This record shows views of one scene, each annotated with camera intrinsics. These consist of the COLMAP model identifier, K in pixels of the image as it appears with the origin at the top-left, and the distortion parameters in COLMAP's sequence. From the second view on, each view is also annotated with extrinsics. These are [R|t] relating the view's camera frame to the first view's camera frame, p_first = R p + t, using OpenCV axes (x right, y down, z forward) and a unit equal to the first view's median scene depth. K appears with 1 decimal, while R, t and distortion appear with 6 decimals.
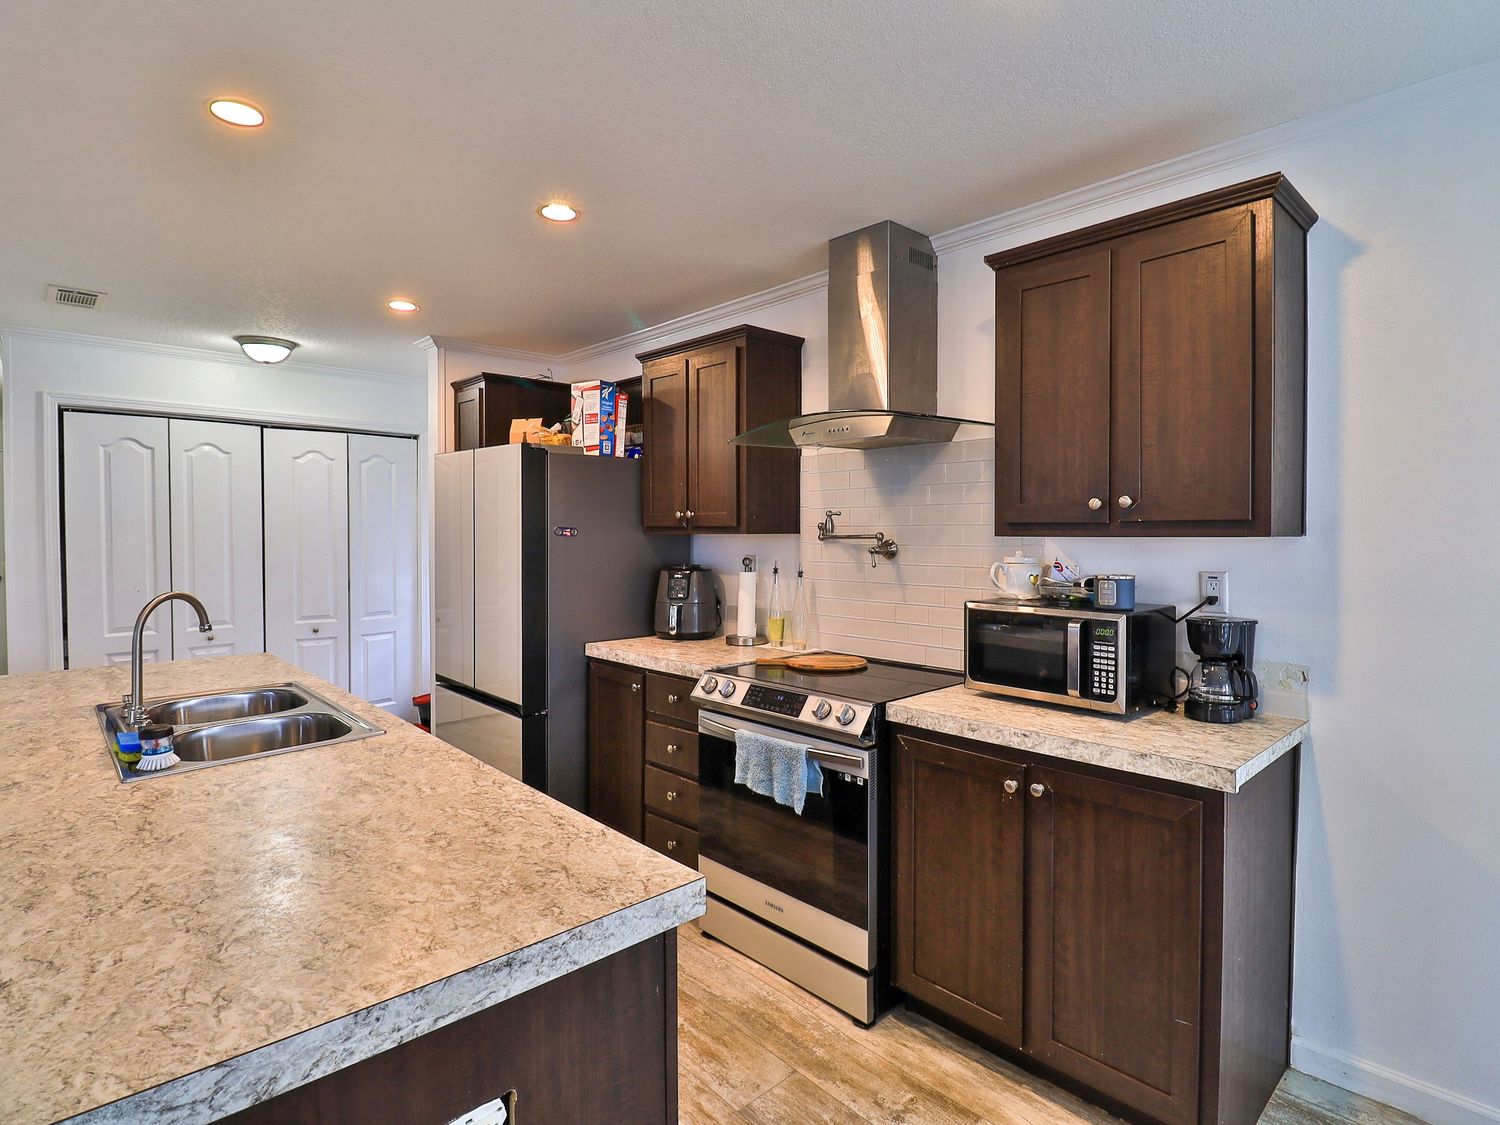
lens RADIAL K [[782.1, 0, 750.0], [0, 782.1, 562.5], [0, 0, 1]] dist [0.044573, 0.000163]
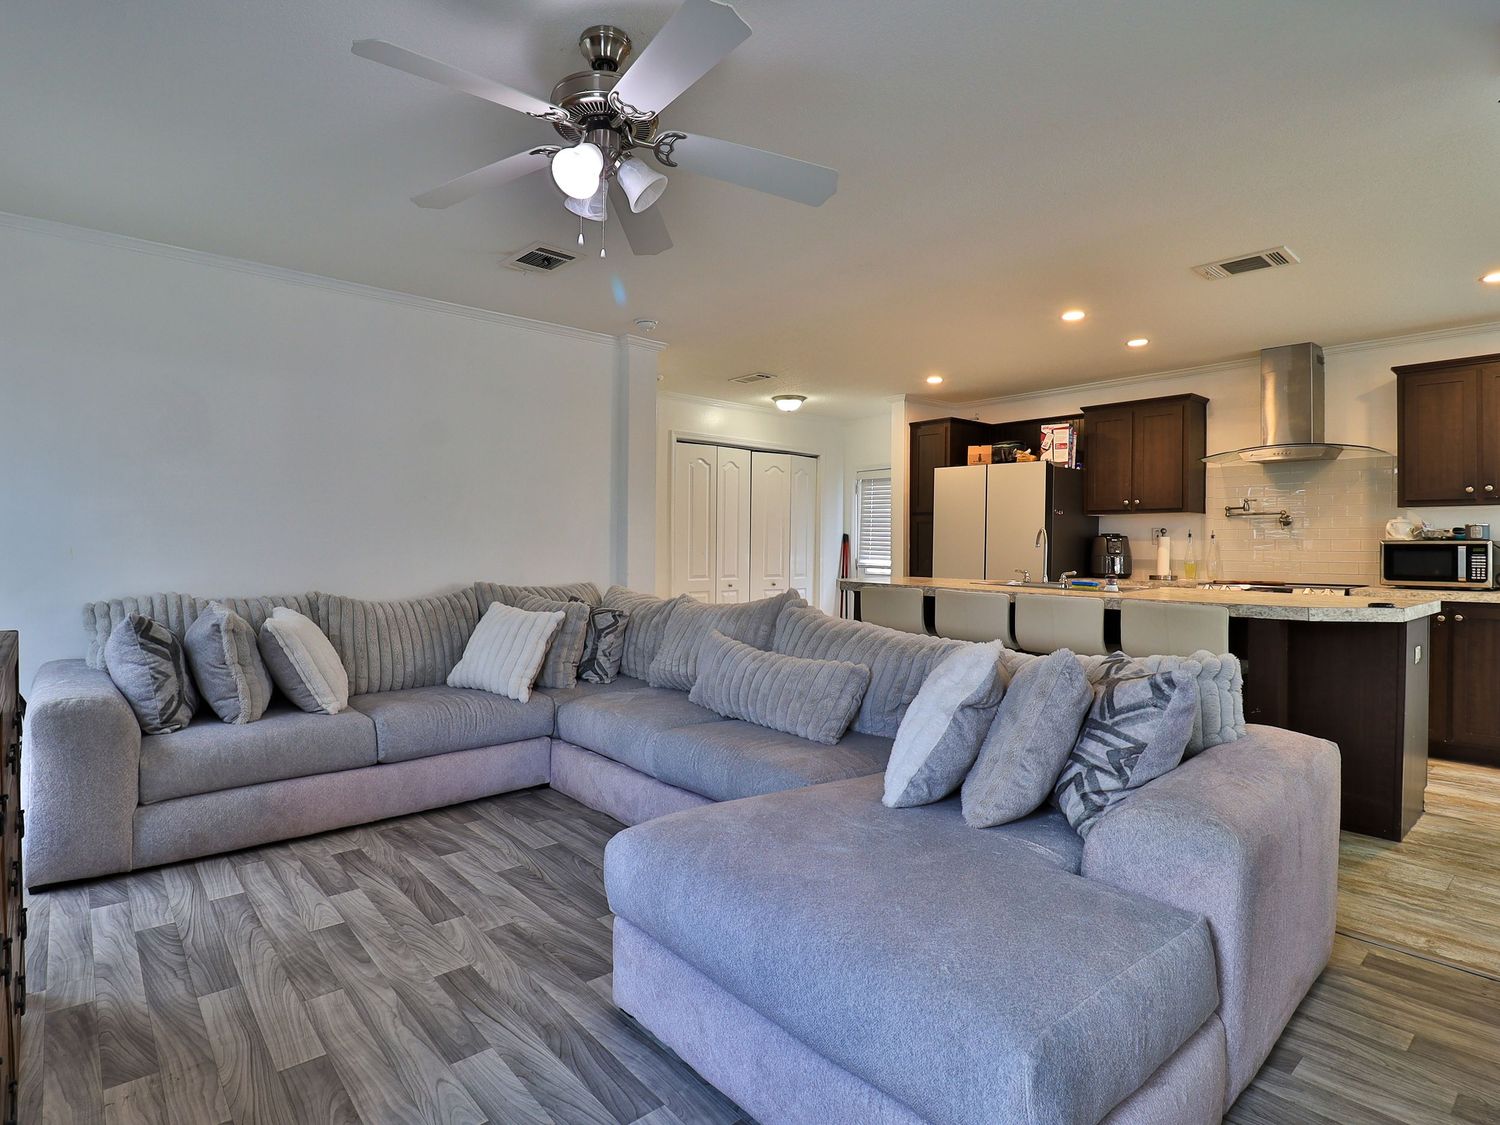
lens RADIAL K [[782.1, 0, 750.0], [0, 782.1, 562.5], [0, 0, 1]] dist [0.044573, 0.000163]
pose [[0.999613, 0.006257, -0.027101, -0.919205], [-0.006760, 0.999805, -0.018537, 0.111951], [0.026979, 0.018713, 0.999461, -0.776995]]
